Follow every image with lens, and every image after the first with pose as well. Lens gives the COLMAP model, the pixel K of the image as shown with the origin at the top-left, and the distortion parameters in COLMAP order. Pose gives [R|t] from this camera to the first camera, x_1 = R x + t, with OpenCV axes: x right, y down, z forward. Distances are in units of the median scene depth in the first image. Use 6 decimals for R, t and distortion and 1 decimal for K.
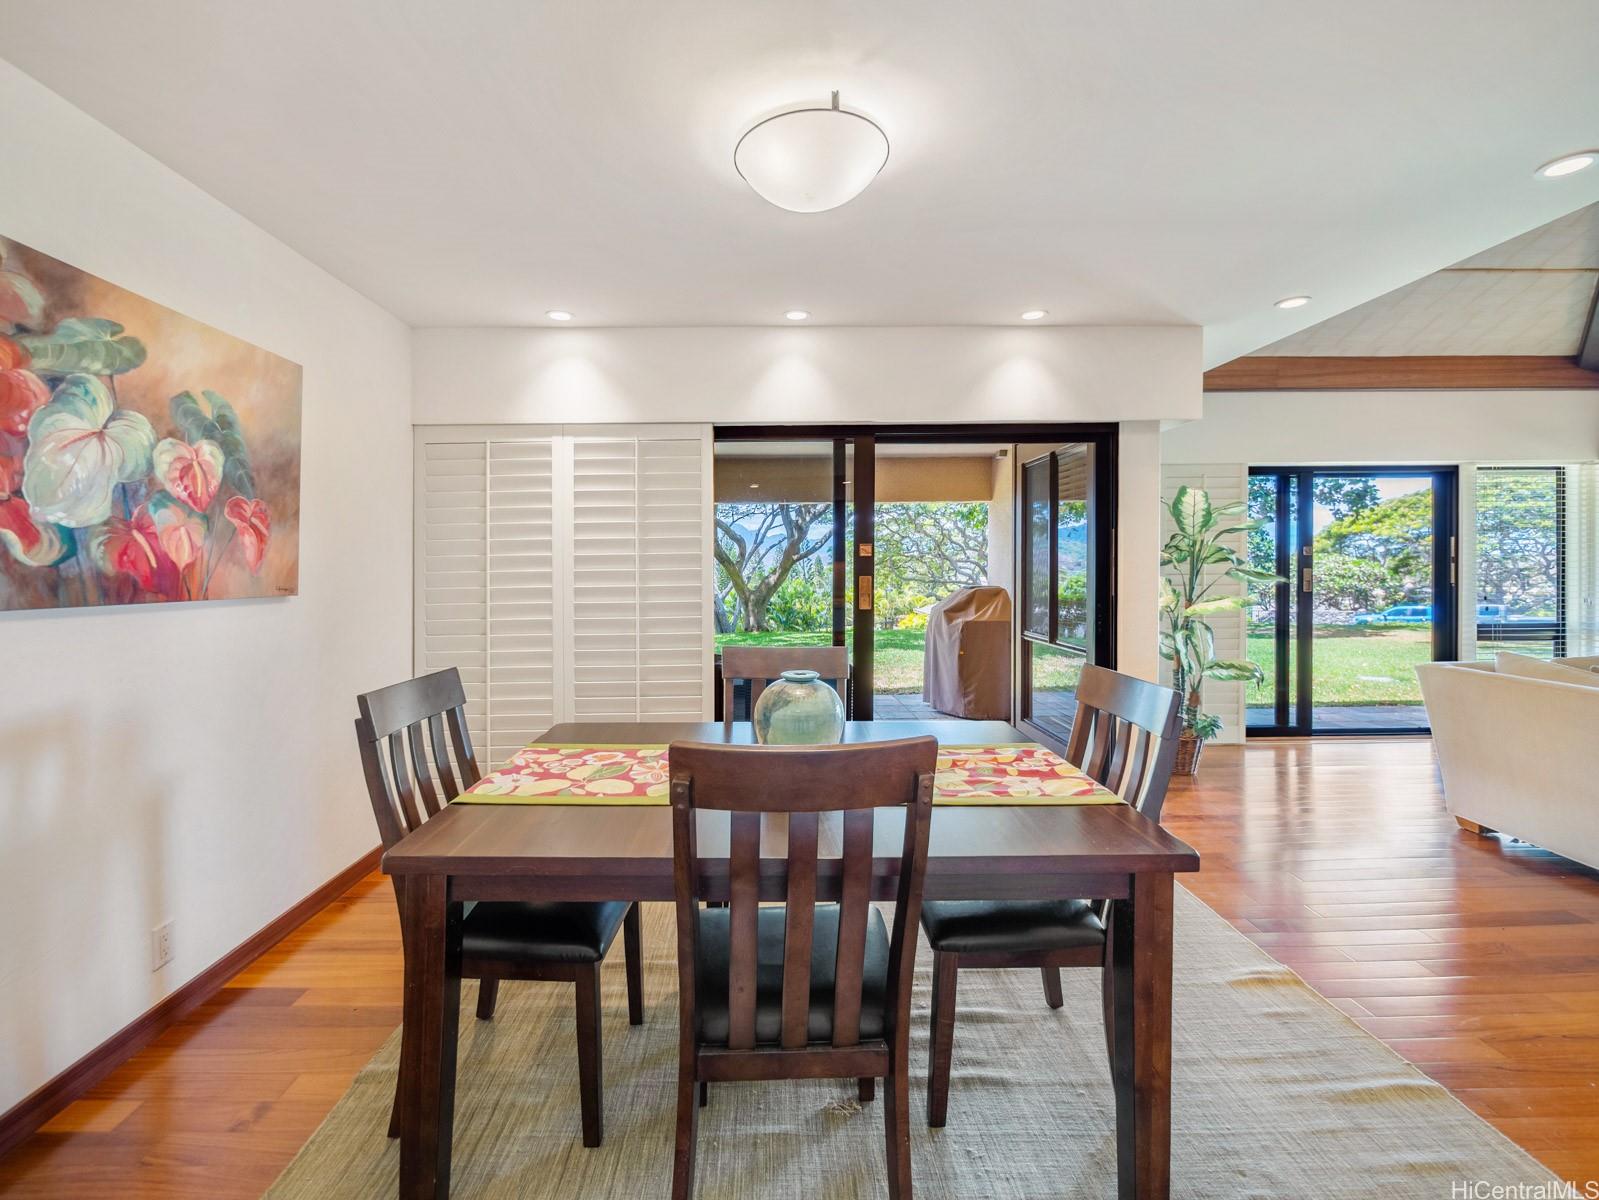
lens RADIAL K [[674.0, 0, 796.9], [0, 674.0, 577.0], [0, 0, 1]] dist [-0.000412, -0.000074]
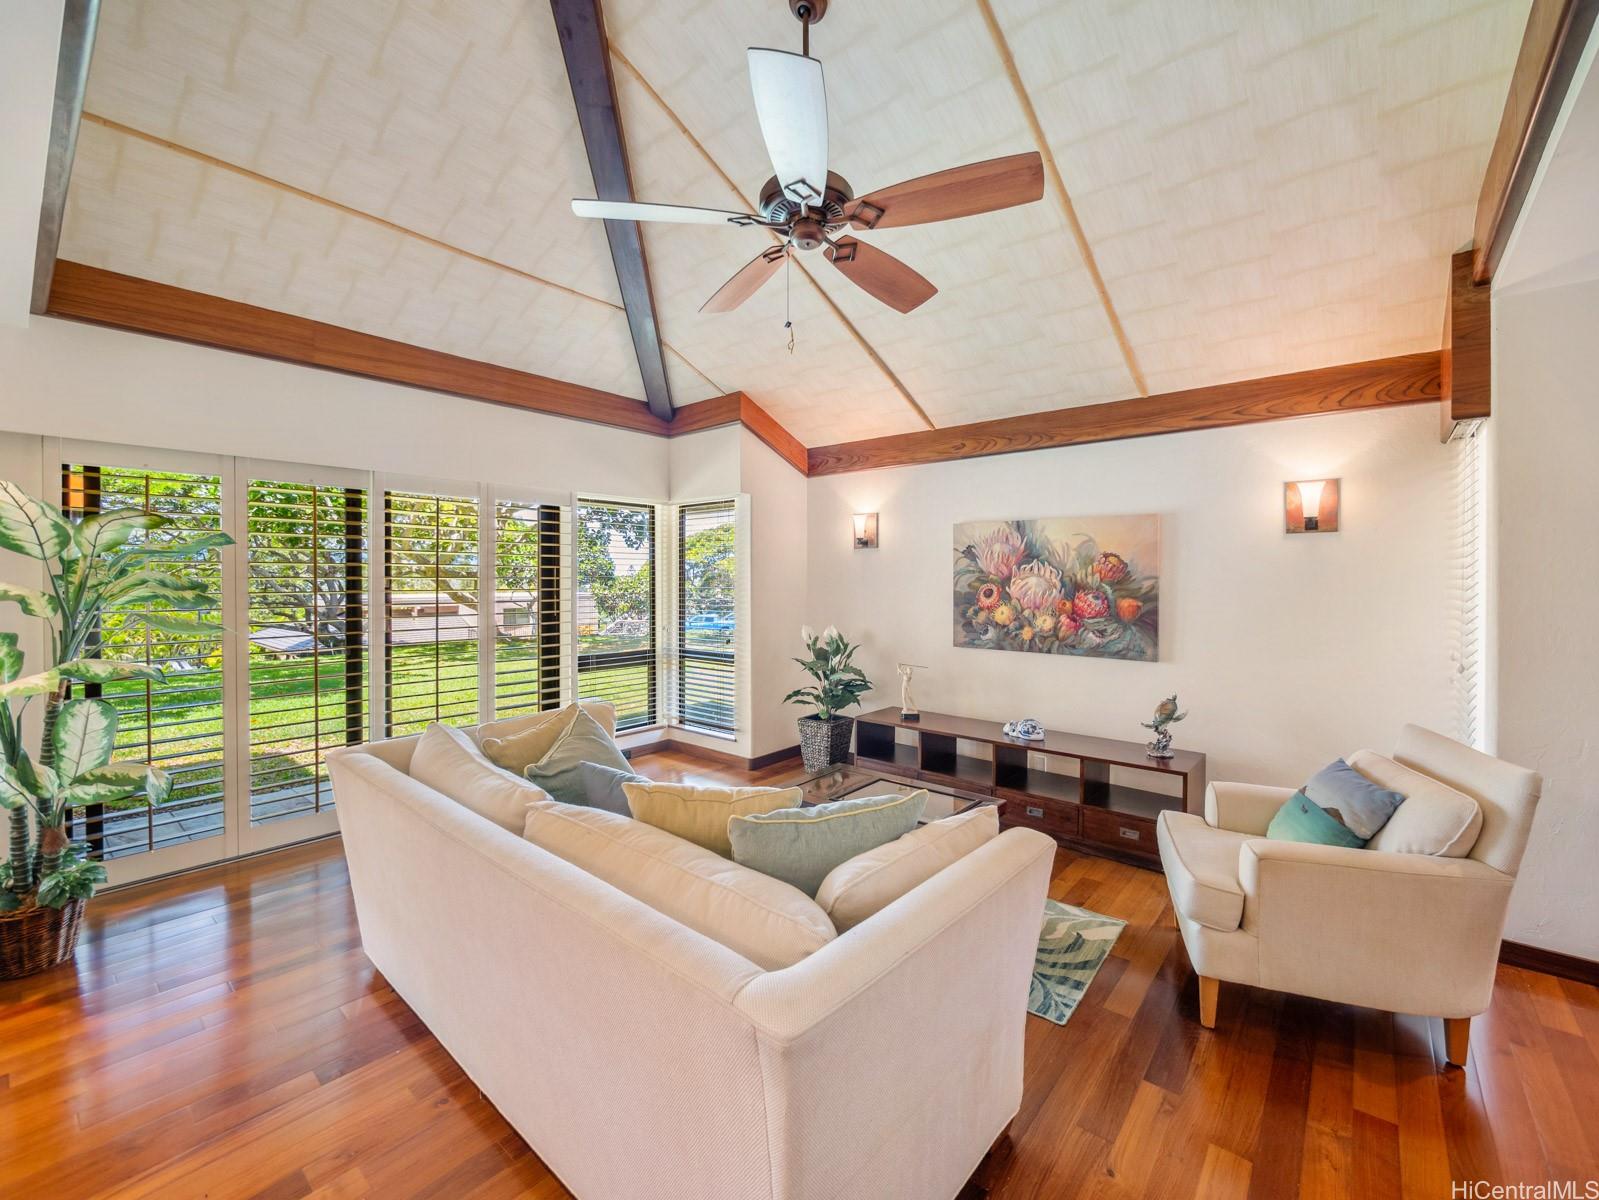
lens RADIAL K [[674.0, 0, 796.9], [0, 674.0, 577.0], [0, 0, 1]] dist [-0.000412, -0.000074]
pose [[0.668688, 0.012480, 0.743439, 0.519005], [0.005304, 0.999754, -0.021554, -0.024943], [-0.743524, 0.018357, 0.668457, 0.108915]]
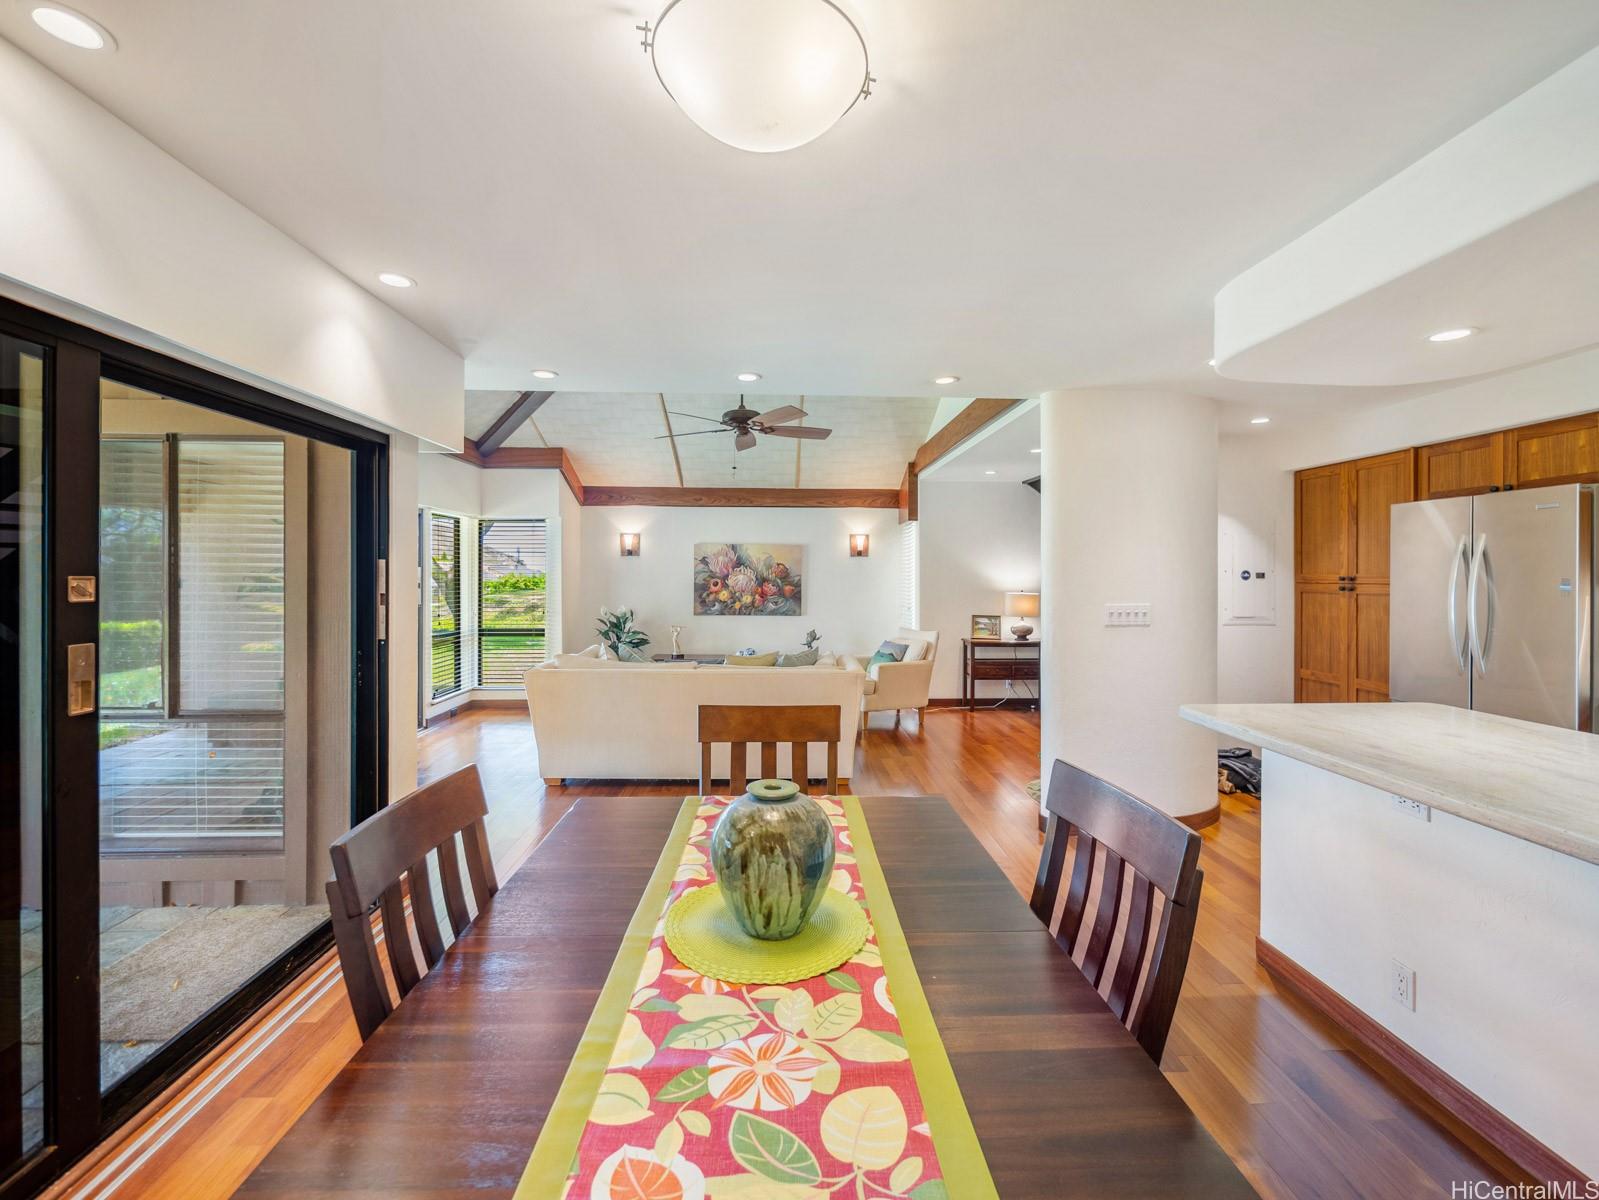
lens RADIAL K [[674.0, 0, 796.9], [0, 674.0, 577.0], [0, 0, 1]] dist [-0.000412, -0.000074]
pose [[-0.008684, 0.005774, 0.999946, -0.255909], [0.015641, 0.999862, -0.005637, -0.025806], [-0.999840, 0.015591, -0.008773, 0.343914]]
